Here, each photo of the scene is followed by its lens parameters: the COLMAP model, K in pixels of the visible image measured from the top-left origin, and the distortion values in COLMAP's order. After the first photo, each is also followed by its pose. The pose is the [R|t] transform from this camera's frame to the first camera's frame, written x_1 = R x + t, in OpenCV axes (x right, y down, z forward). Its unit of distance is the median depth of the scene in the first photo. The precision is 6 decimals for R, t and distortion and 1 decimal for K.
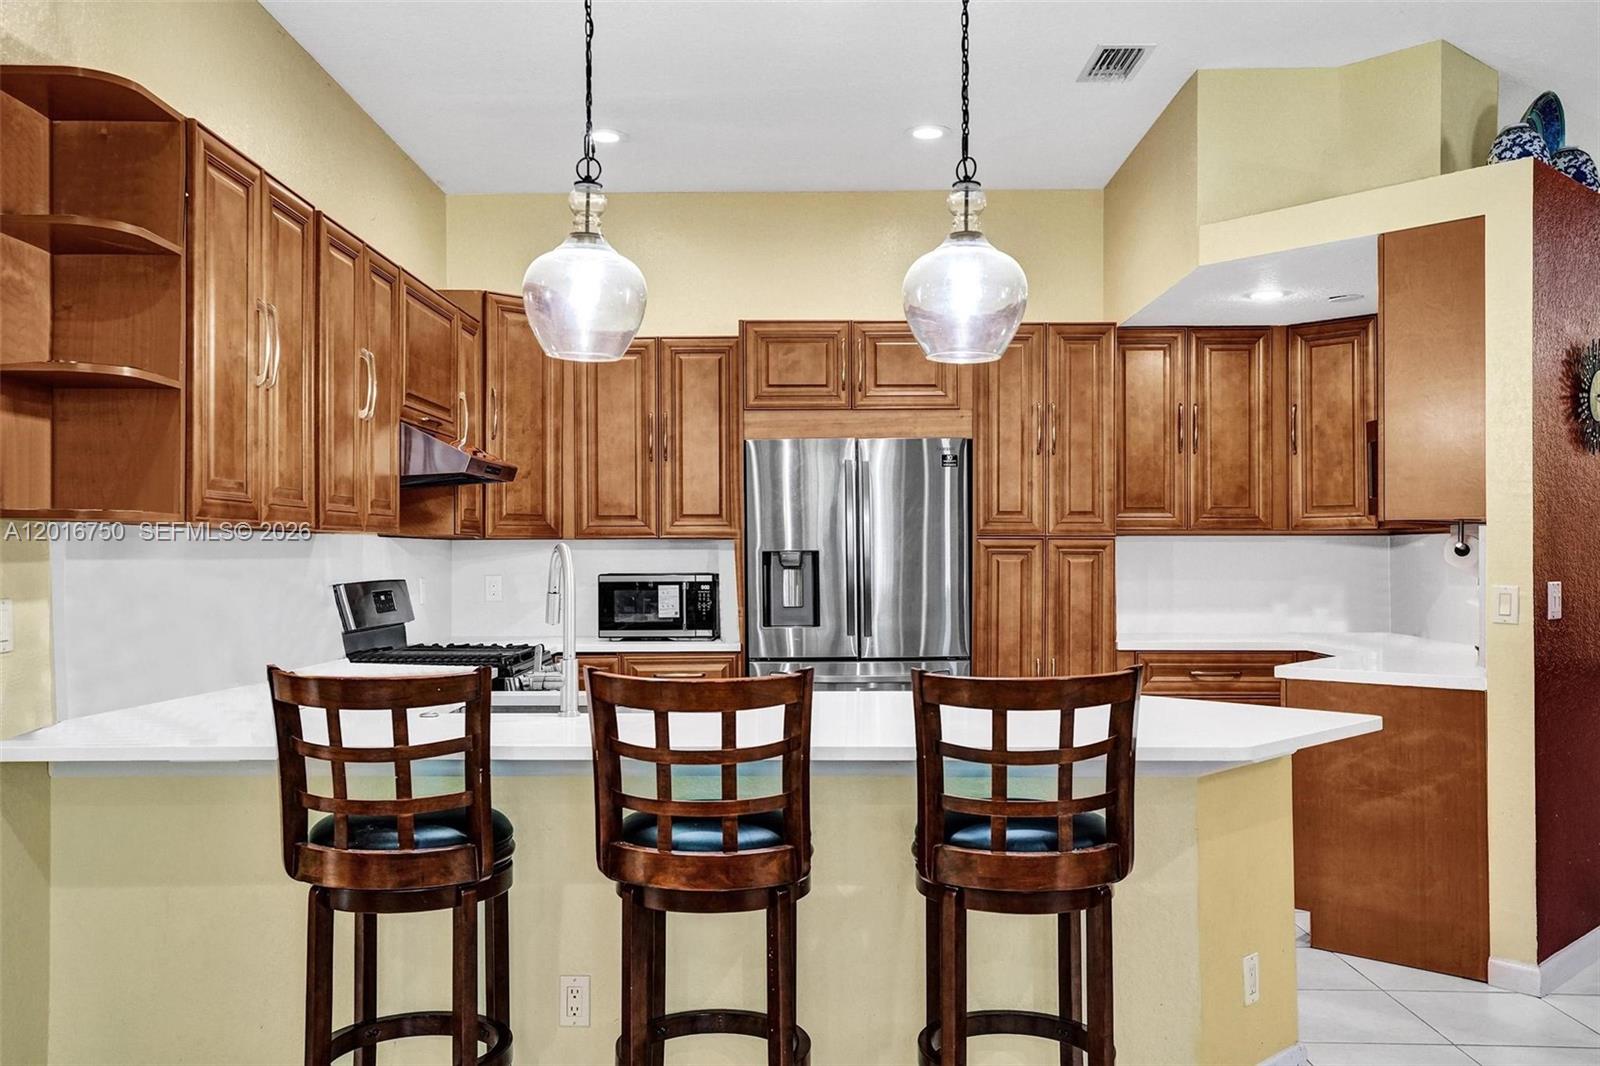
lens RADIAL K [[1355.6, 0, 791.1], [0, 1355.6, 537.6], [0, 0, 1]] dist [0.043682, -0.003458]
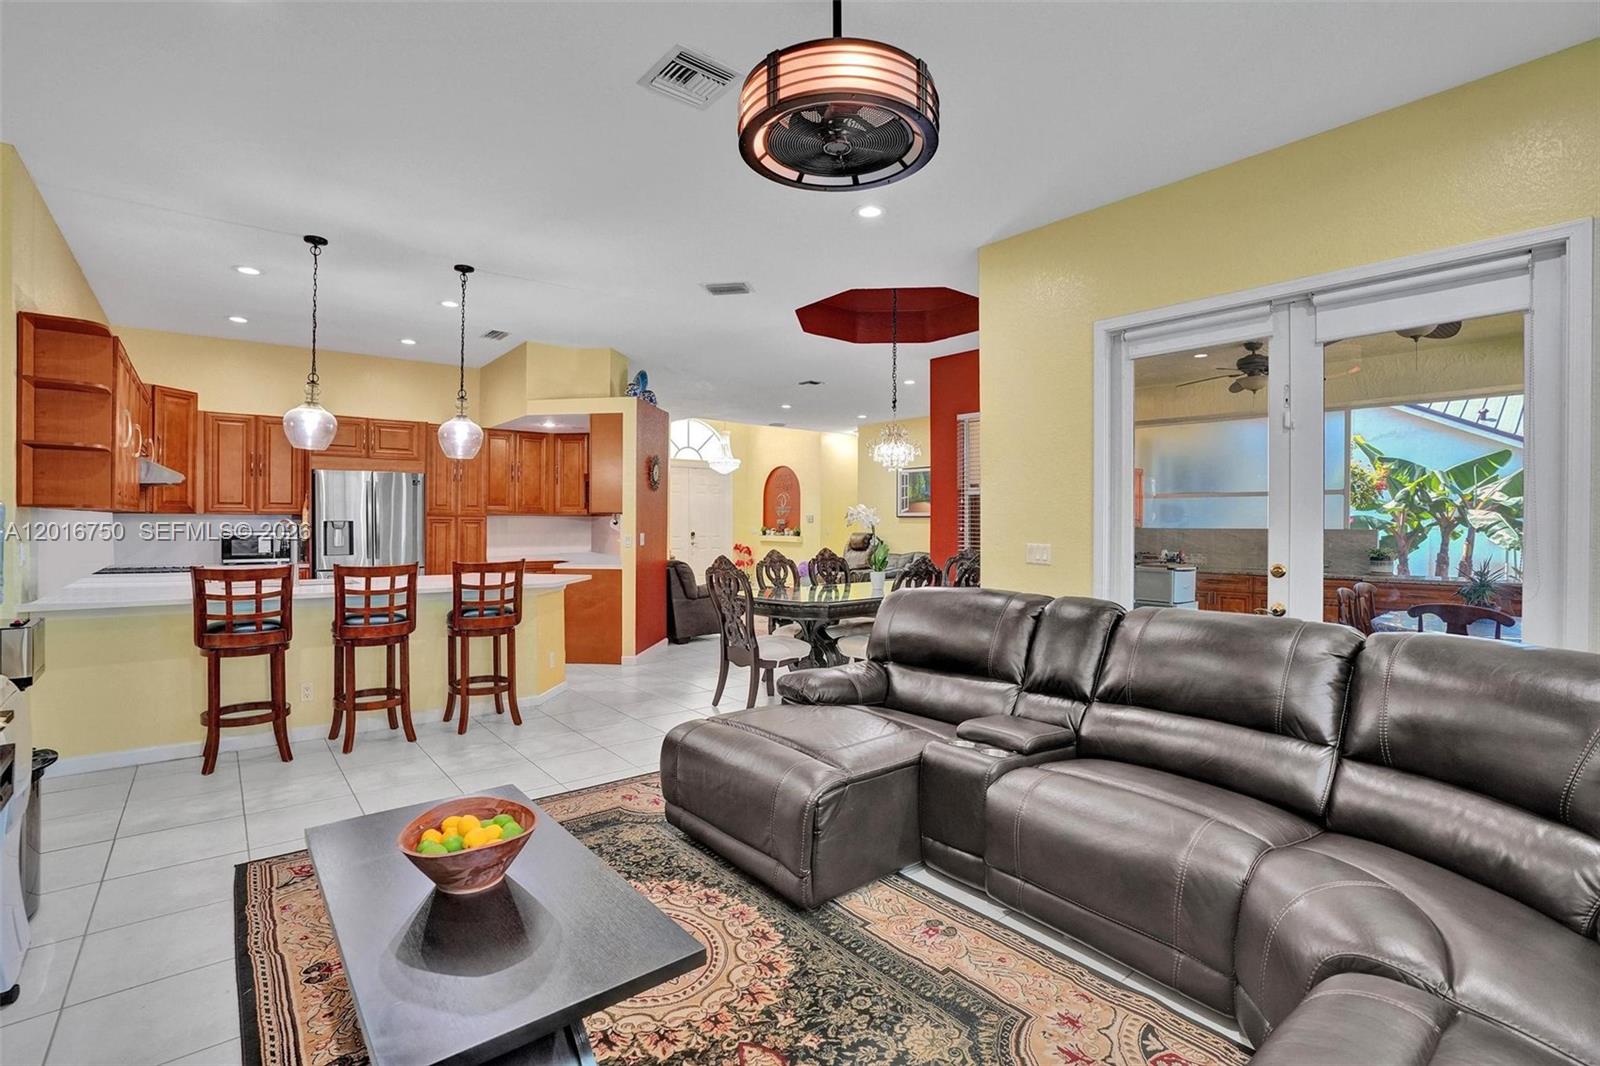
lens RADIAL K [[730.0, 0, 796.0], [0, 730.0, 534.7], [0, 0, 1]] dist [-0.030742, -0.000148]
pose [[0.769565, -0.003404, 0.638560, -0.172534], [-0.015977, 0.999570, 0.024583, -0.008533], [-0.638369, -0.029120, 0.769179, -0.368326]]
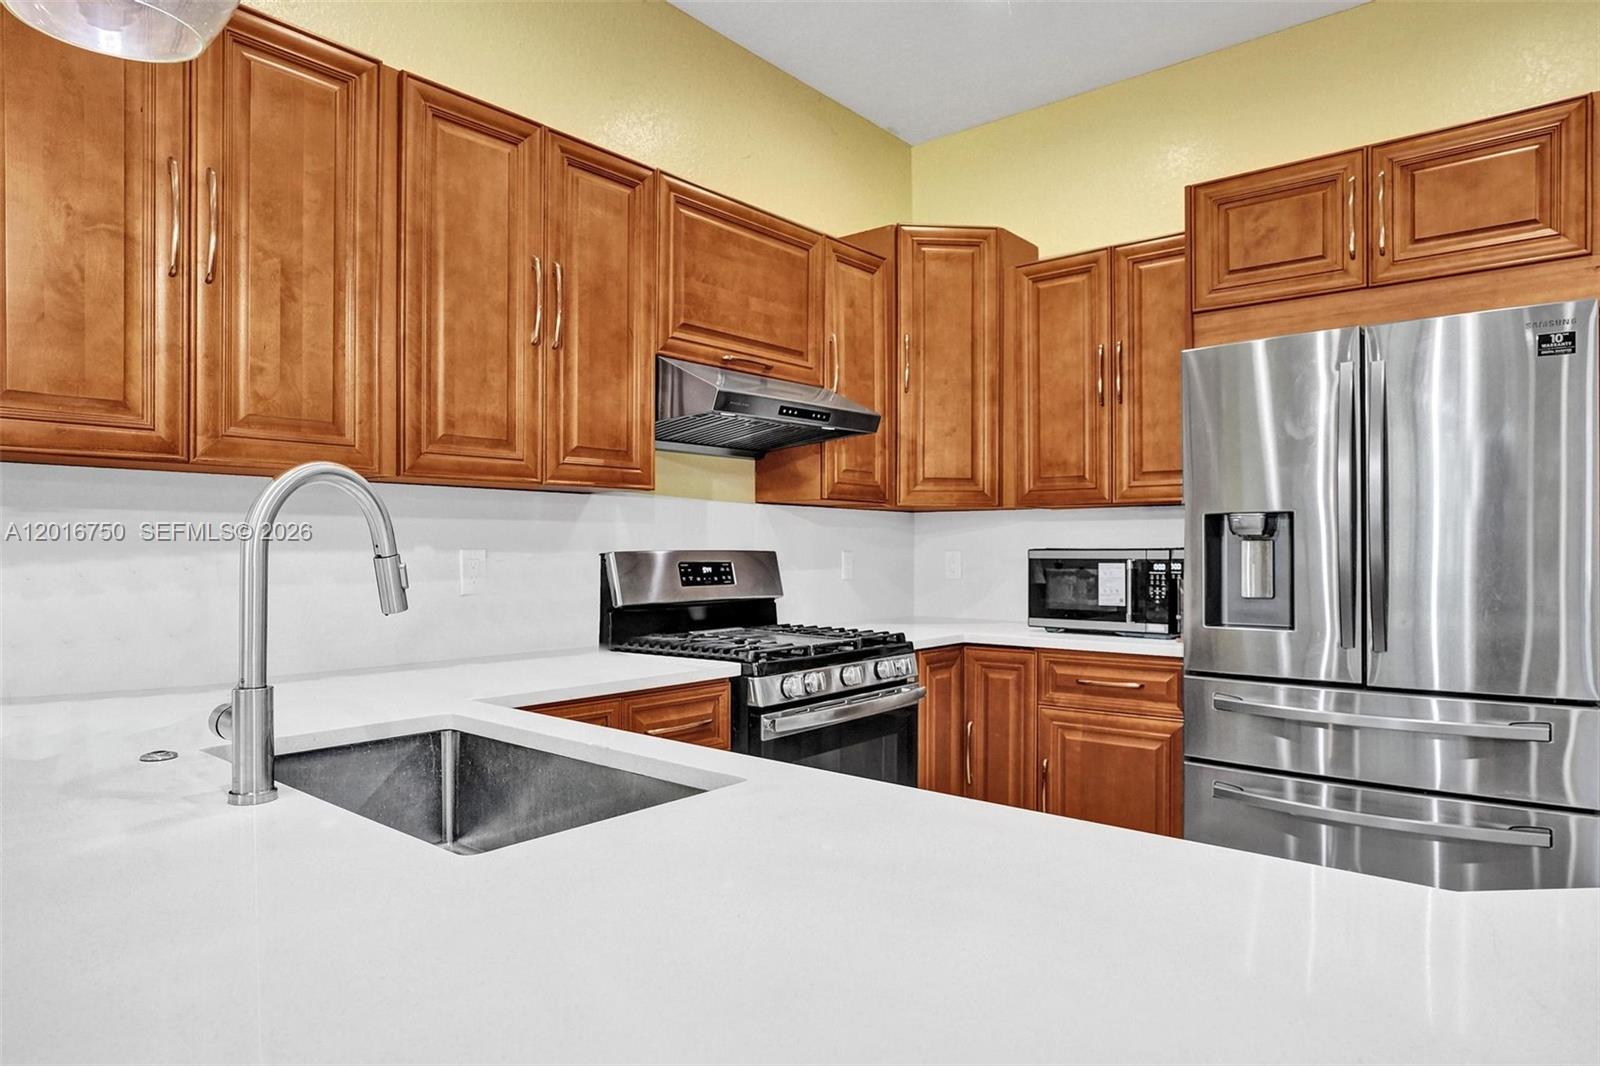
lens RADIAL K [[974.3, 0, 791.3], [0, 974.3, 545.0], [0, 0, 1]] dist [-0.016627, 0.003670]
pose [[0.774170, 0.003639, -0.632967, 0.122004], [0.003652, 0.999941, 0.010215, 0.019385], [0.632967, -0.010219, 0.774111, 0.480680]]
